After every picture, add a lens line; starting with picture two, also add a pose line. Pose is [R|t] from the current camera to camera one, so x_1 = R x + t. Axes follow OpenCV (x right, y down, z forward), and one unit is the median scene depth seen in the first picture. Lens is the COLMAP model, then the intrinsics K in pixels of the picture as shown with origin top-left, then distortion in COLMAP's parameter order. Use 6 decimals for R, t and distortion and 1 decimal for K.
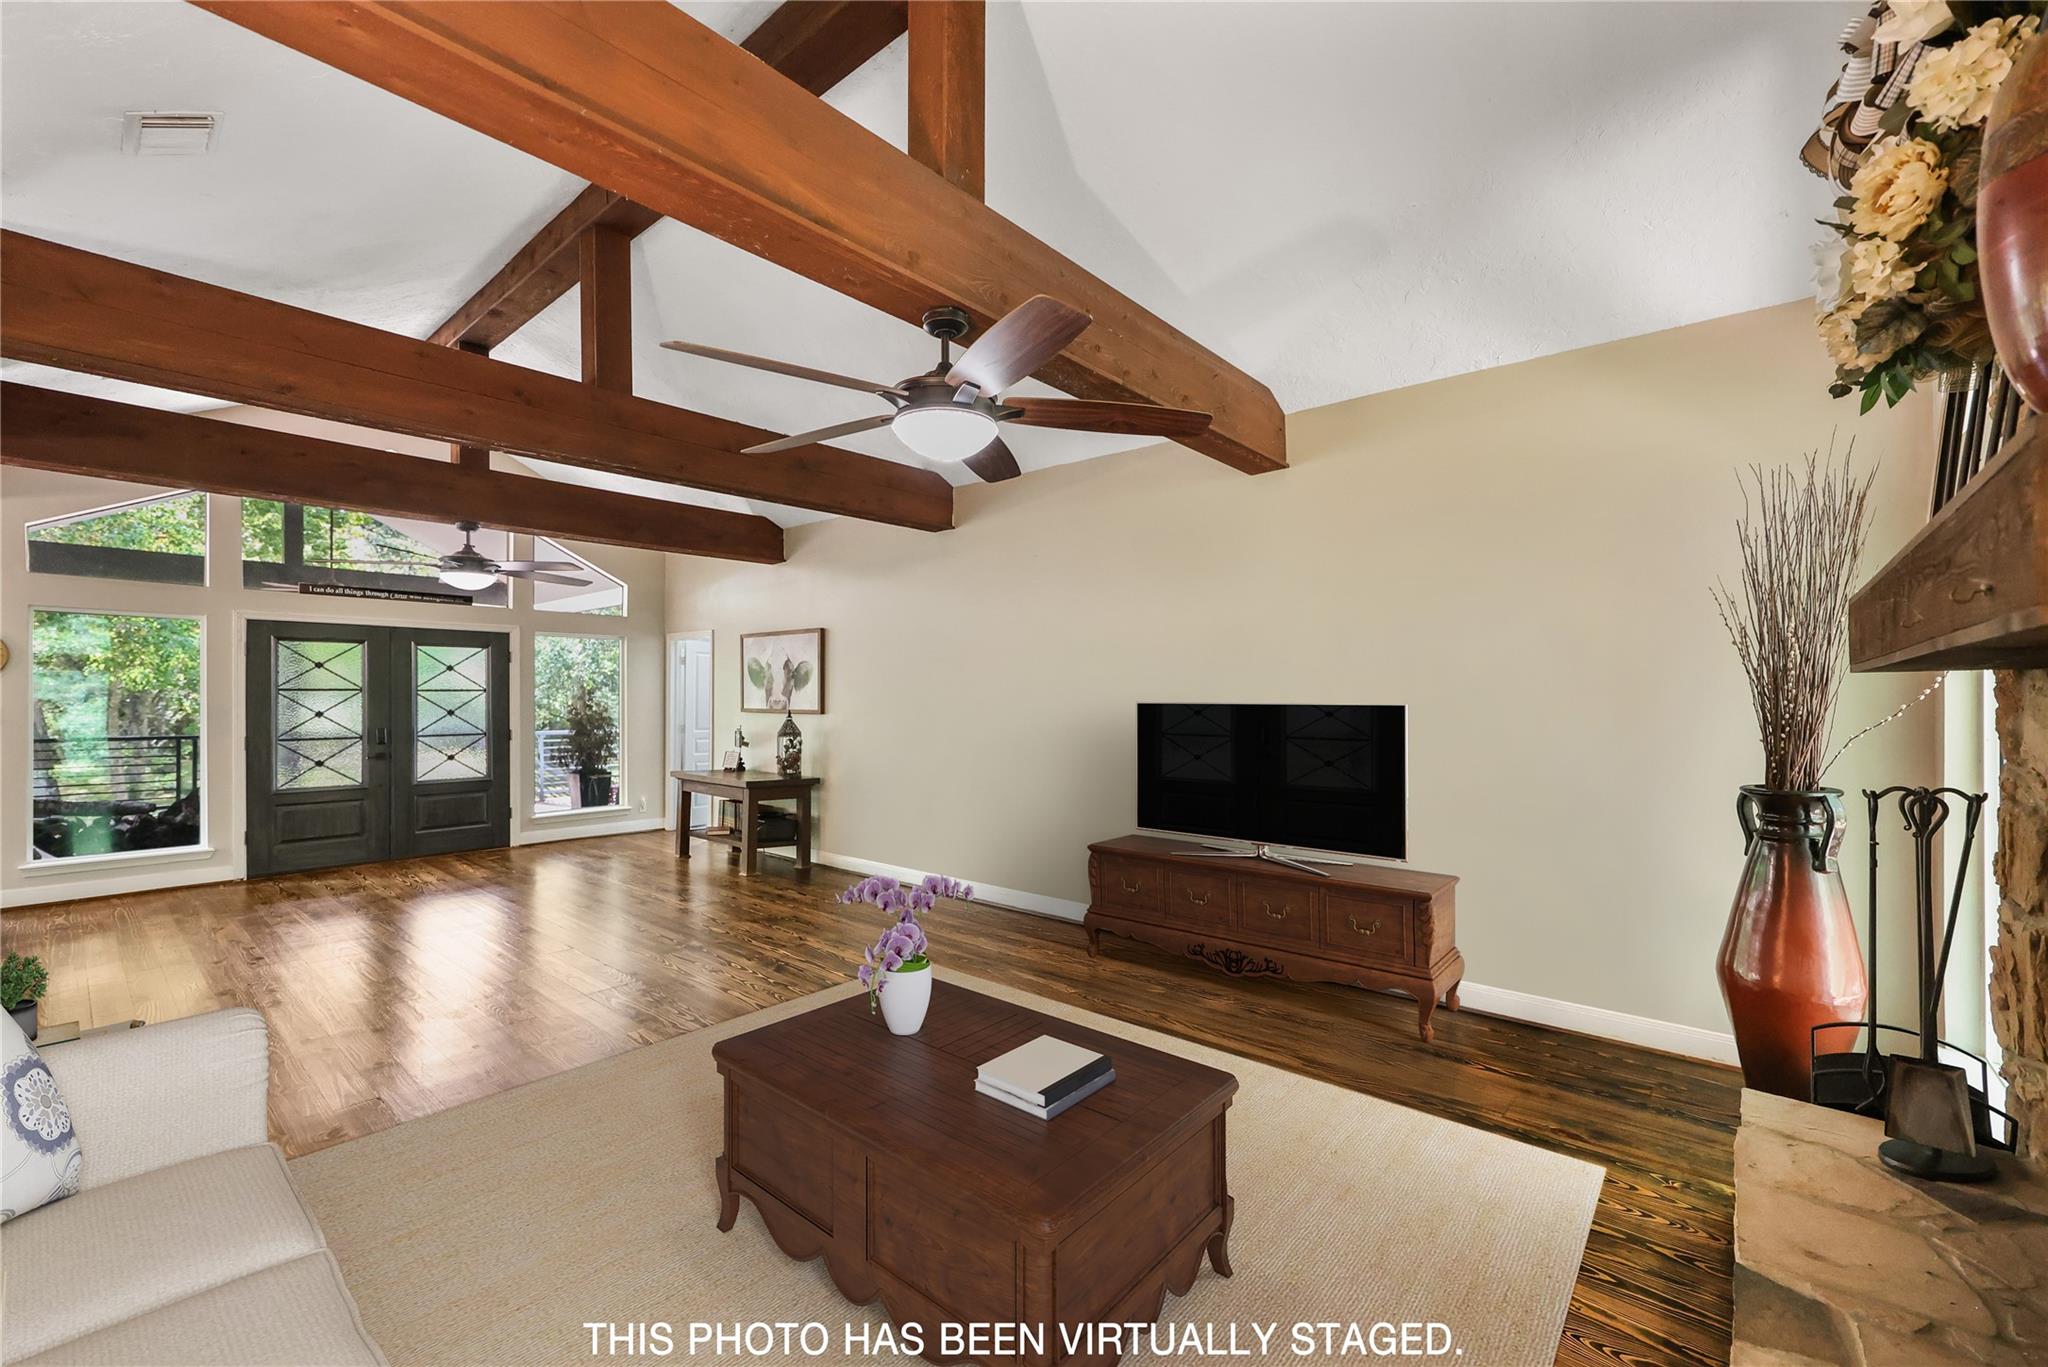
lens RADIAL K [[827.2, 0, 1028.7], [0, 827.2, 686.0], [0, 0, 1]] dist [-0.000166, 0.000459]
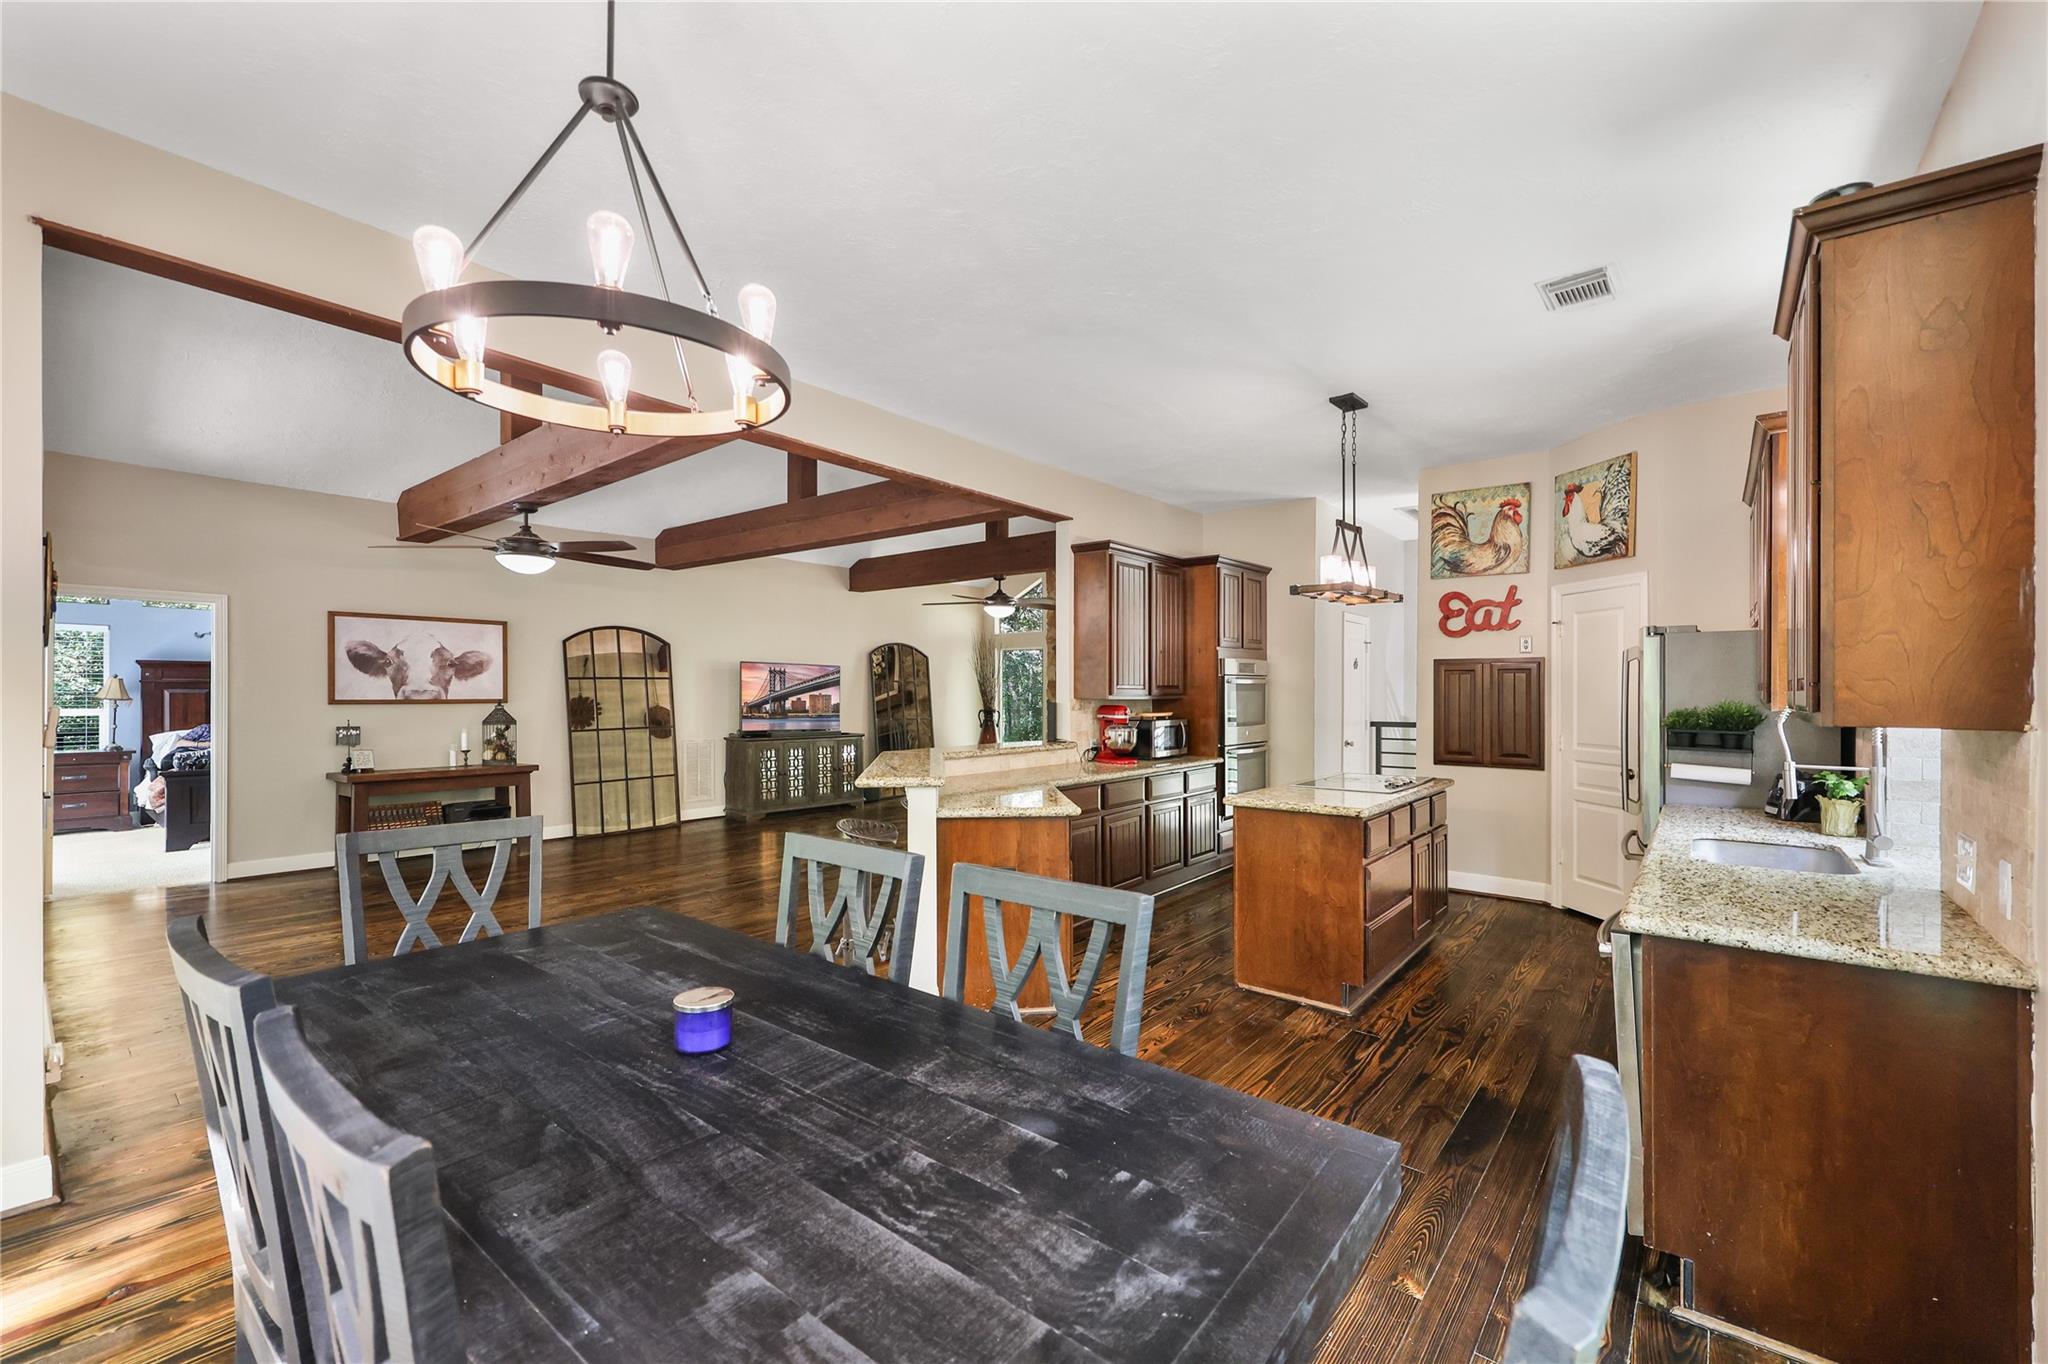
lens RADIAL K [[827.2, 0, 1030.6], [0, 827.2, 676.1], [0, 0, 1]] dist [-0.000166, 0.000459]
pose [[-0.047477, 0.022119, 0.998627, -1.287360], [-0.006430, 0.999727, -0.022449, 0.018256], [-0.998852, -0.007487, -0.047322, 0.364428]]
